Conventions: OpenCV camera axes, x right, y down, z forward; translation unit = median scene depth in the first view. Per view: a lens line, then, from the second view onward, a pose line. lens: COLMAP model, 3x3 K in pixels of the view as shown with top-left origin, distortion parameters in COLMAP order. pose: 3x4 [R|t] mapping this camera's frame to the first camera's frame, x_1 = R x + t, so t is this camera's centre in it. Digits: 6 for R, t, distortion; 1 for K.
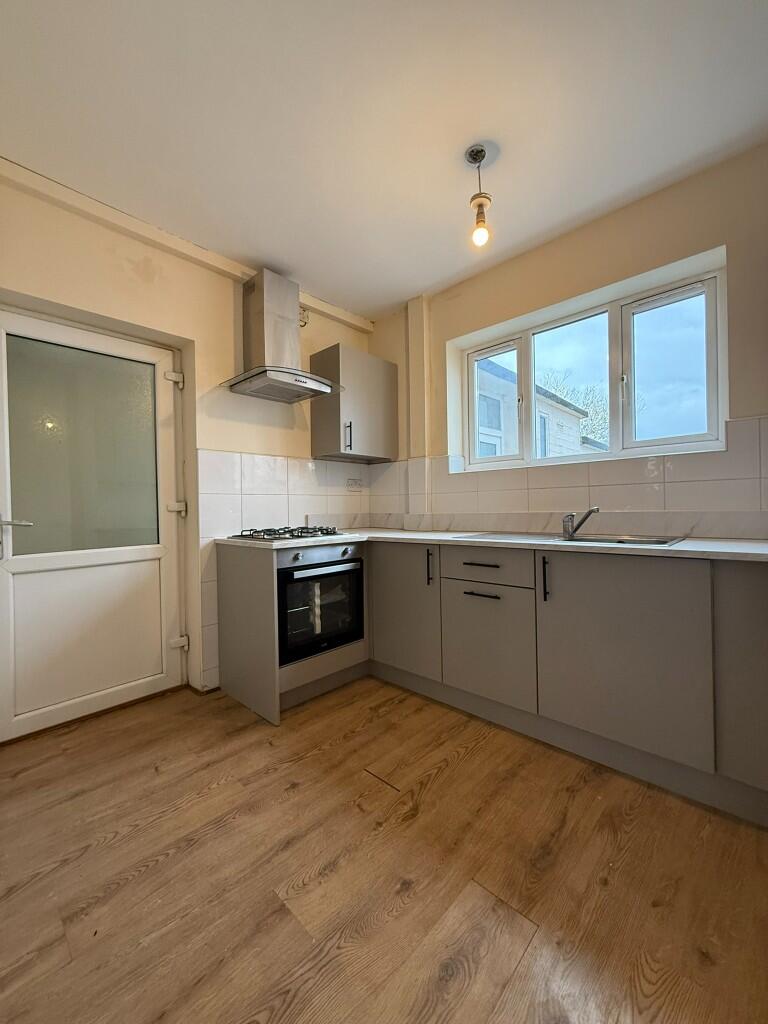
lens RADIAL K [[405.4, 0, 383.5], [0, 405.4, 508.8], [0, 0, 1]] dist [-0.001807, -0.000365]
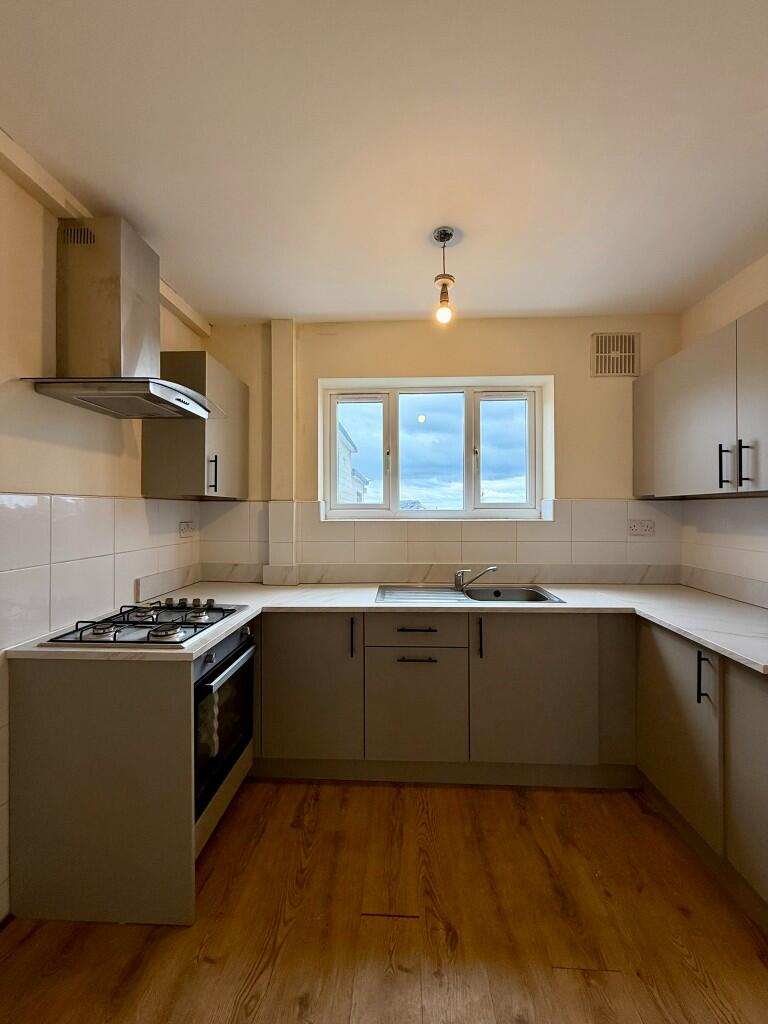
lens RADIAL K [[405.4, 0, 383.5], [0, 405.4, 508.8], [0, 0, 1]] dist [-0.001807, -0.000365]
pose [[0.757150, 0.017010, 0.653019, -0.421893], [-0.008410, 0.999832, -0.016294, -0.127057], [-0.653187, 0.006845, 0.757166, 0.254758]]
